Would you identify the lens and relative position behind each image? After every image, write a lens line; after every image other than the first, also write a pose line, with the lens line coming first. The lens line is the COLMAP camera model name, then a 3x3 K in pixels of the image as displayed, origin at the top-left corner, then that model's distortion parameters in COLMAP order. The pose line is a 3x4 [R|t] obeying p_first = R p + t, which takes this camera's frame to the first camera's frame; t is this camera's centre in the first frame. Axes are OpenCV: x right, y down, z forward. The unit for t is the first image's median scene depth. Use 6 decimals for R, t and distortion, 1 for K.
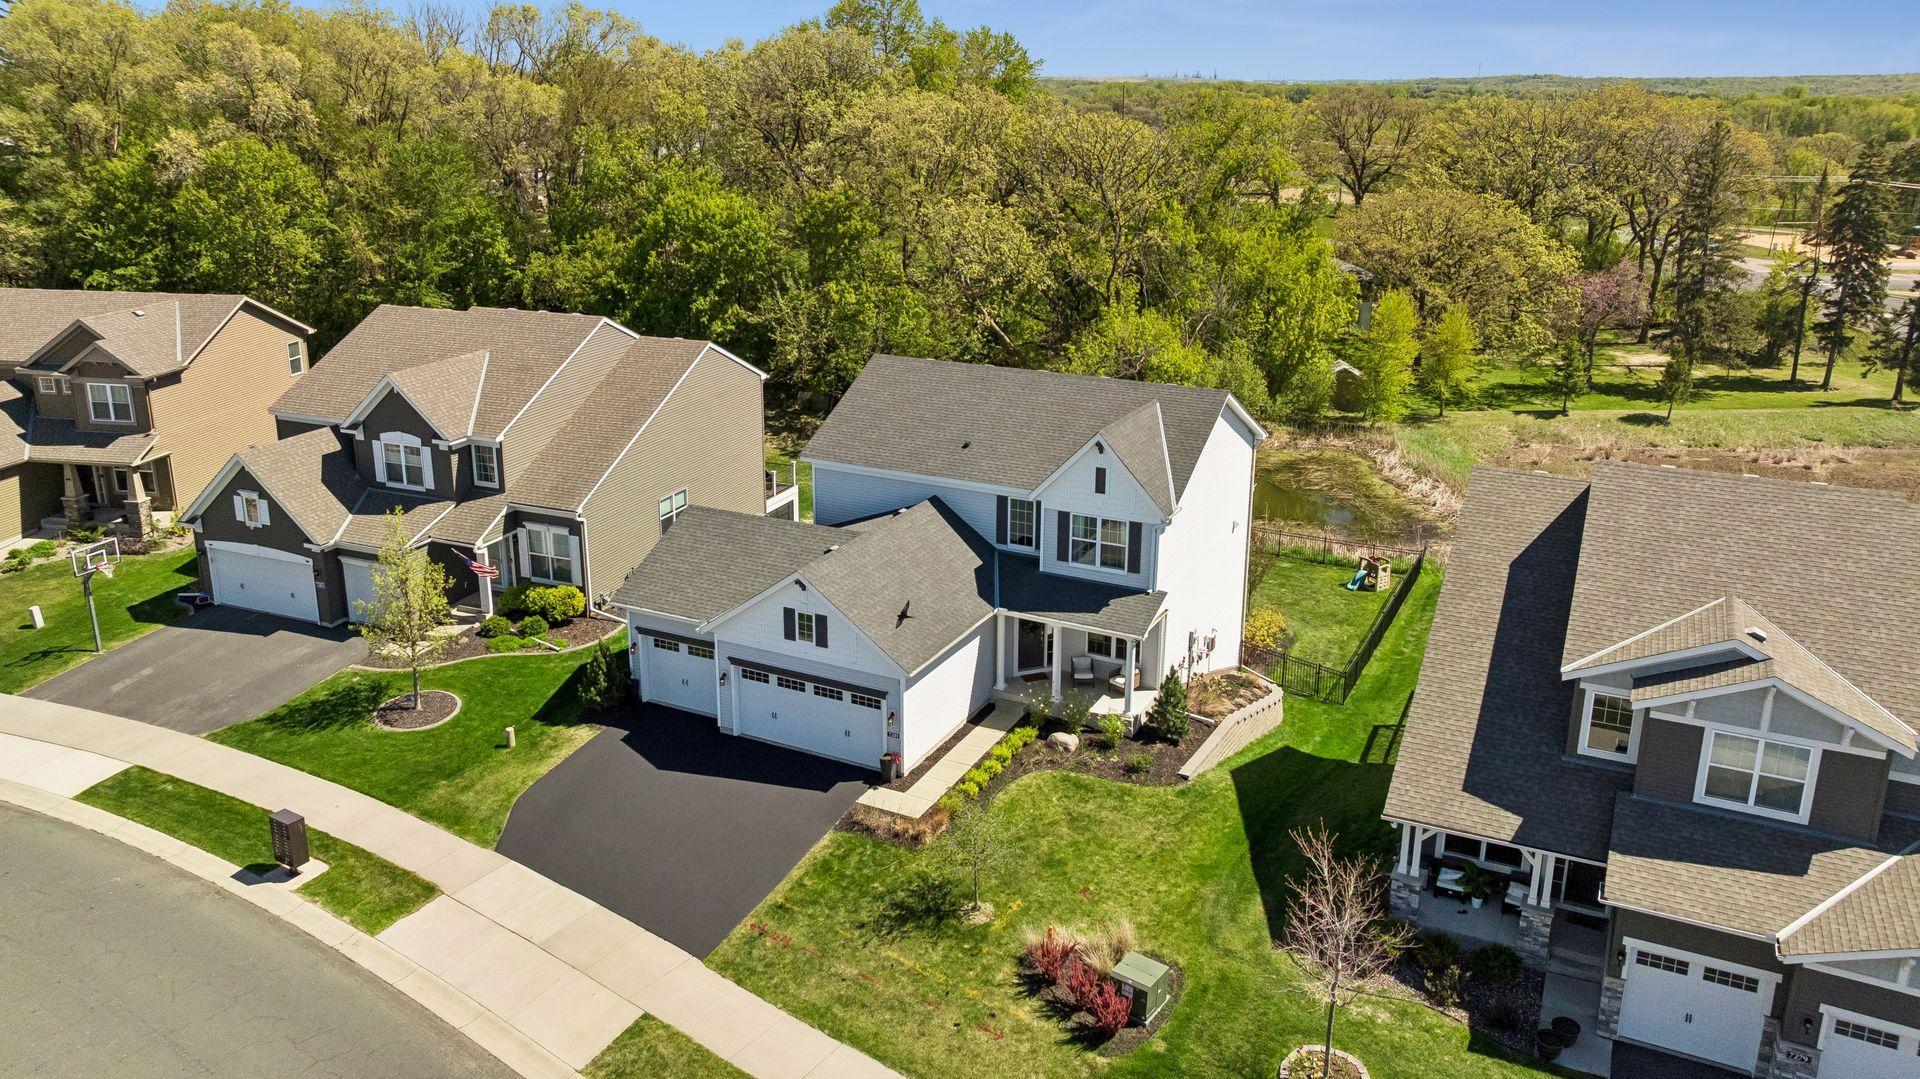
lens RADIAL K [[1410.0, 0, 1020.5], [0, 1410.0, 489.7], [0, 0, 1]] dist [-0.037179, 0.036945]
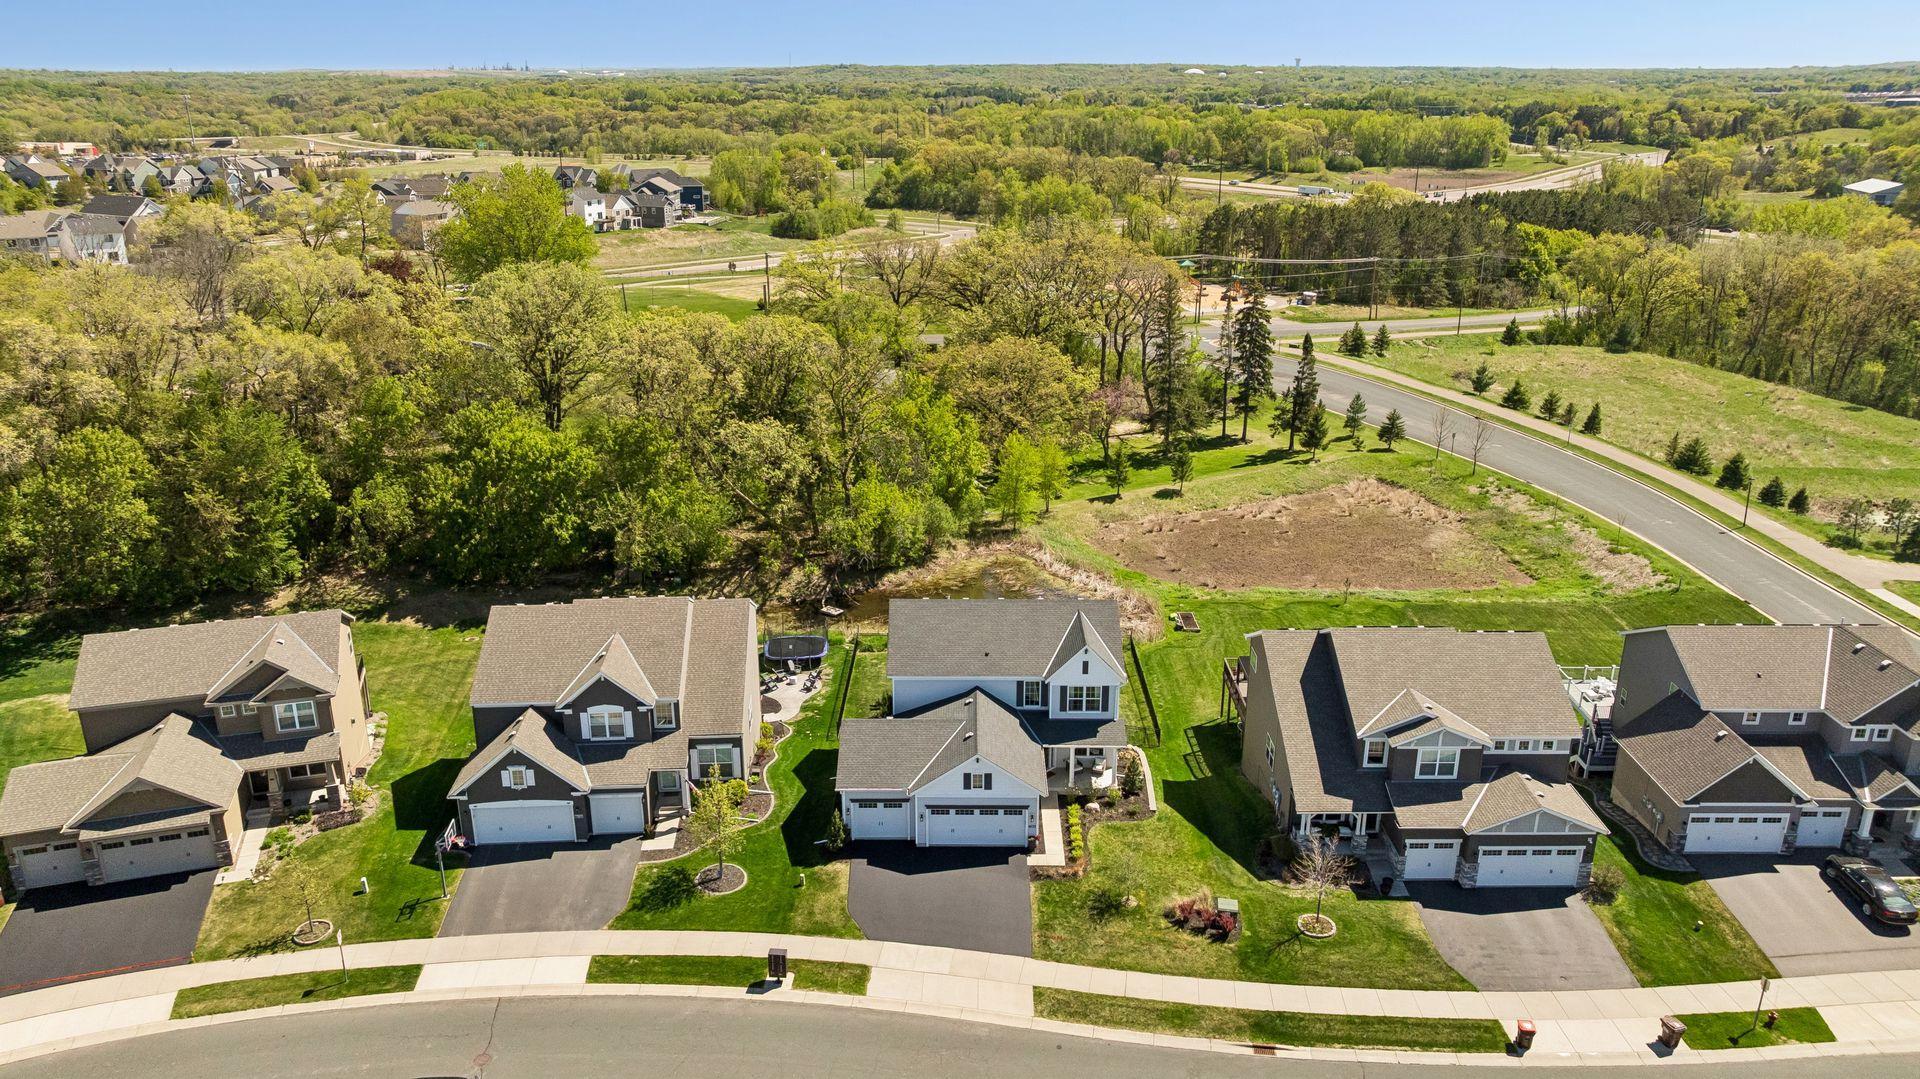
lens RADIAL K [[1413.1, 0, 954.4], [0, 1413.1, 567.8], [0, 0, 1]] dist [-0.022704, 0.002543]
pose [[0.901029, -0.164637, 0.401301, -0.813647], [0.130788, 0.985228, 0.110542, -0.359430], [-0.413572, -0.047117, 0.909251, -0.615264]]
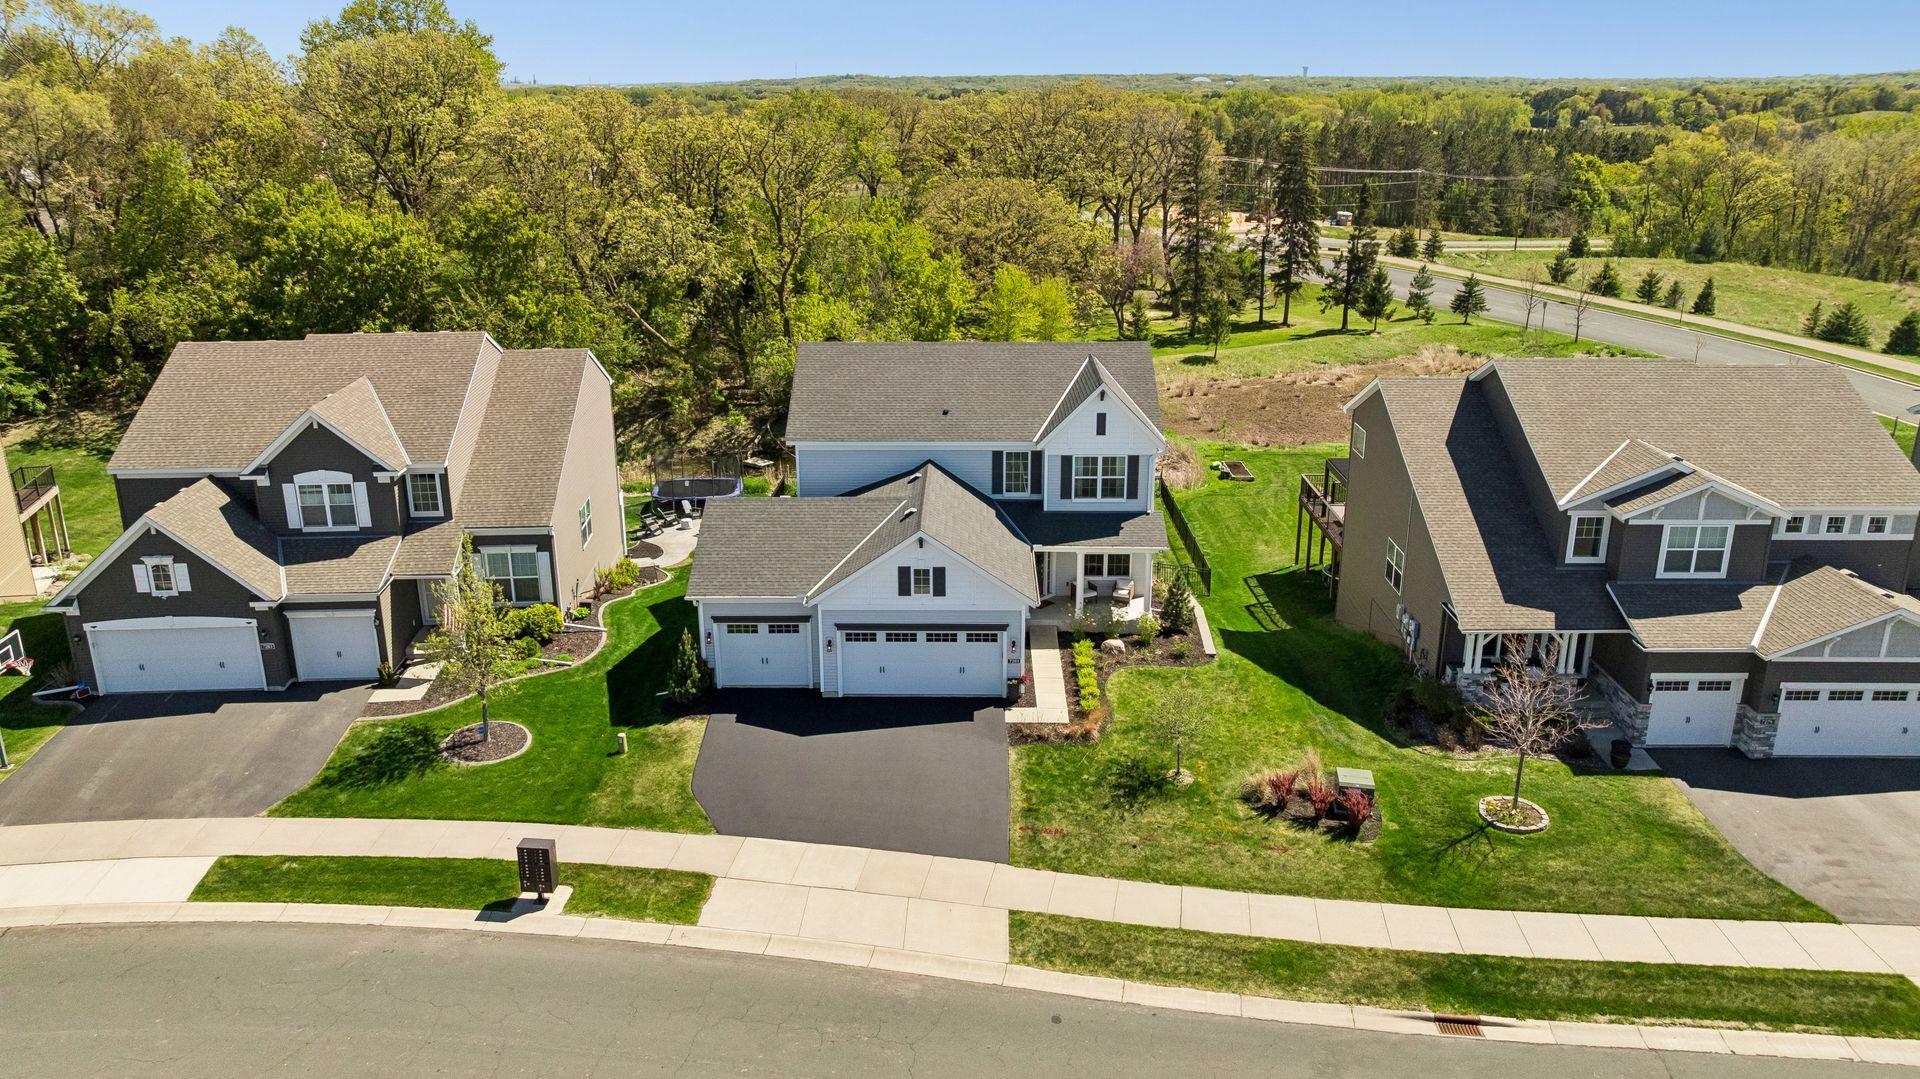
lens RADIAL K [[1378.5, 0, 960.0], [0, 1378.5, 539.5], [0, 0, 1]] dist [-0.033827, 0.031092]
pose [[0.902671, -0.143642, 0.405651, -0.516998], [0.128432, 0.989610, 0.064630, -0.000550], [-0.410720, -0.006241, 0.911740, 0.002123]]
